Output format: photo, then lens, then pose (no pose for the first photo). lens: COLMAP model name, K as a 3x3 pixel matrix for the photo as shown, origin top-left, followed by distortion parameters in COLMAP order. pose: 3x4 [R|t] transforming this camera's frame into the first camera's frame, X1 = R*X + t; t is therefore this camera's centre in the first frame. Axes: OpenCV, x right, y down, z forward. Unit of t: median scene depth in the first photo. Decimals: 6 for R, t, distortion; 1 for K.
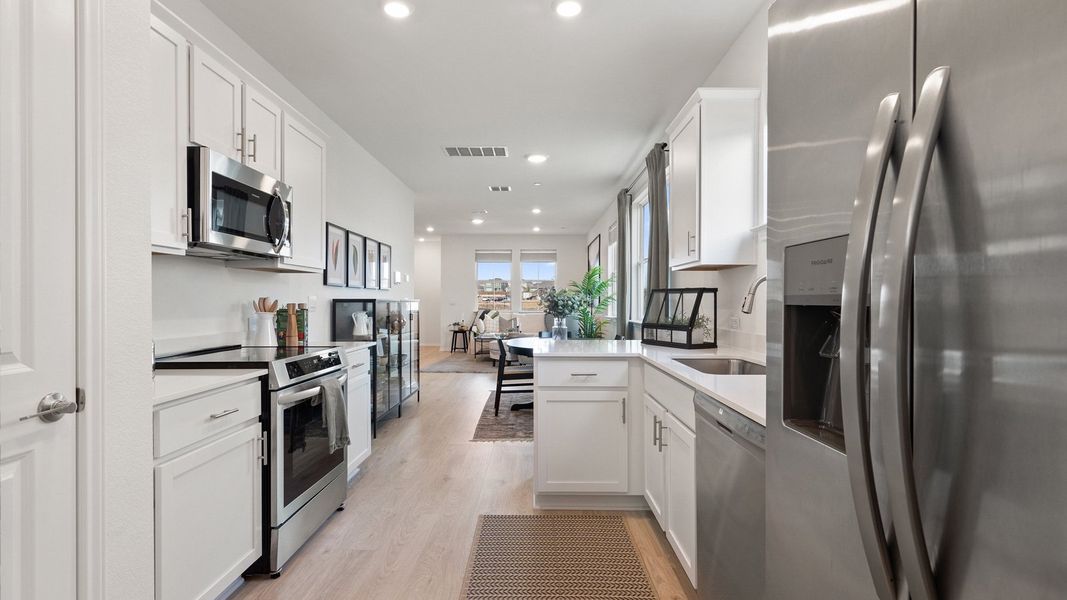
lens RADIAL K [[496.0, 0, 536.1], [0, 496.0, 303.7], [0, 0, 1]] dist [-0.002677, 0.000182]
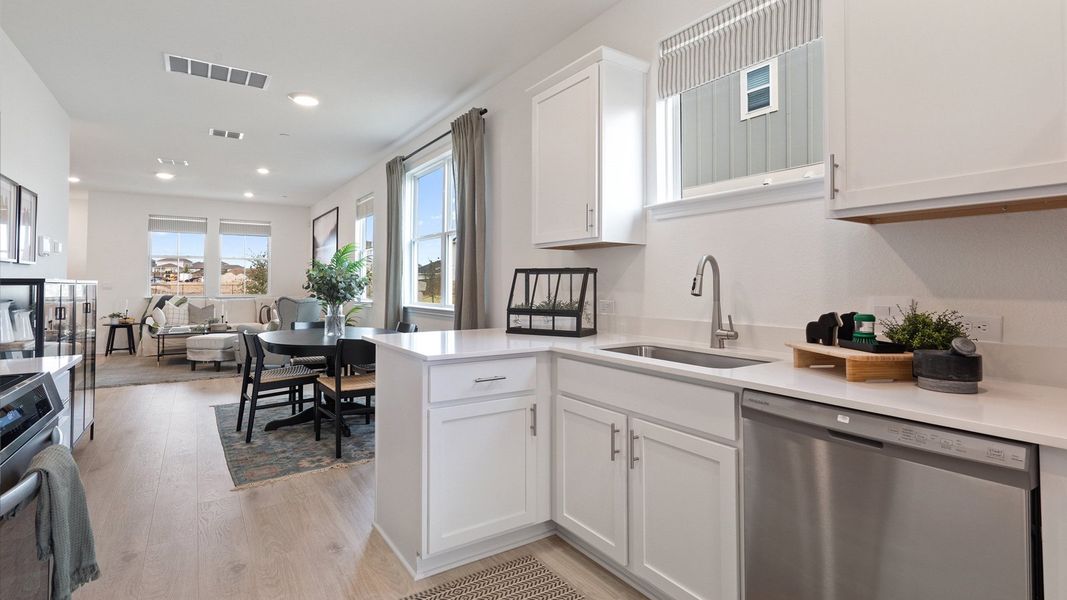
lens RADIAL K [[496.0, 0, 523.3], [0, 496.0, 271.3], [0, 0, 1]] dist [-0.002677, 0.000182]
pose [[0.835807, 0.012663, 0.548877, -0.120260], [0.003842, 0.999575, -0.028911, 0.000084], [-0.549010, 0.026272, 0.835403, 0.145247]]
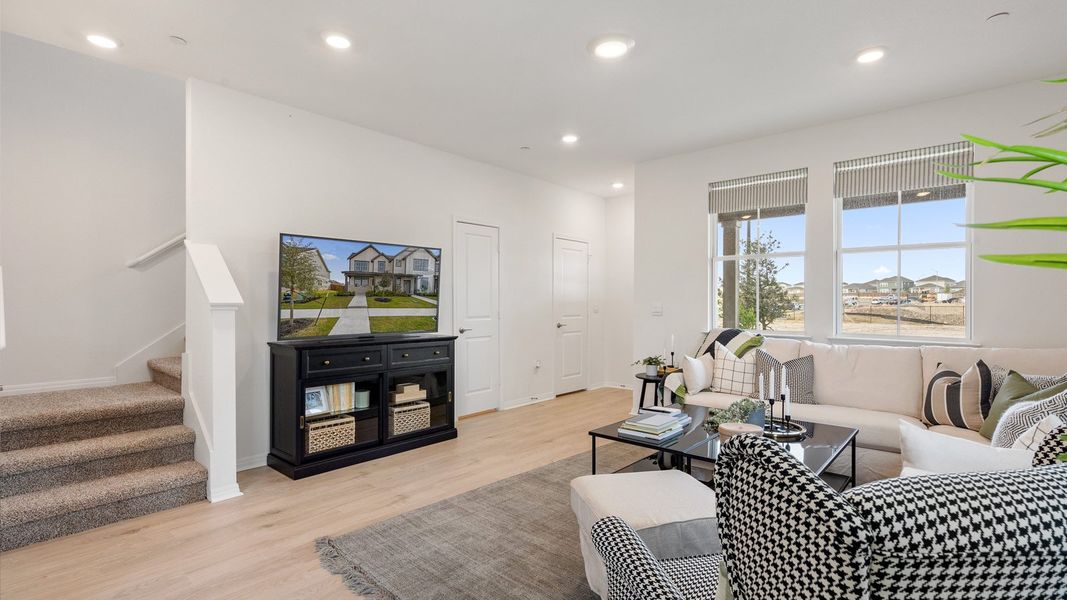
lens RADIAL K [[496.0, 0, 518.6], [0, 496.0, 319.3], [0, 0, 1]] dist [-0.002677, 0.000182]
pose [[0.746014, 0.023399, -0.665518, 0.073223], [-0.006411, 0.999589, 0.027959, -0.013321], [0.665899, -0.016591, 0.745858, 1.177017]]
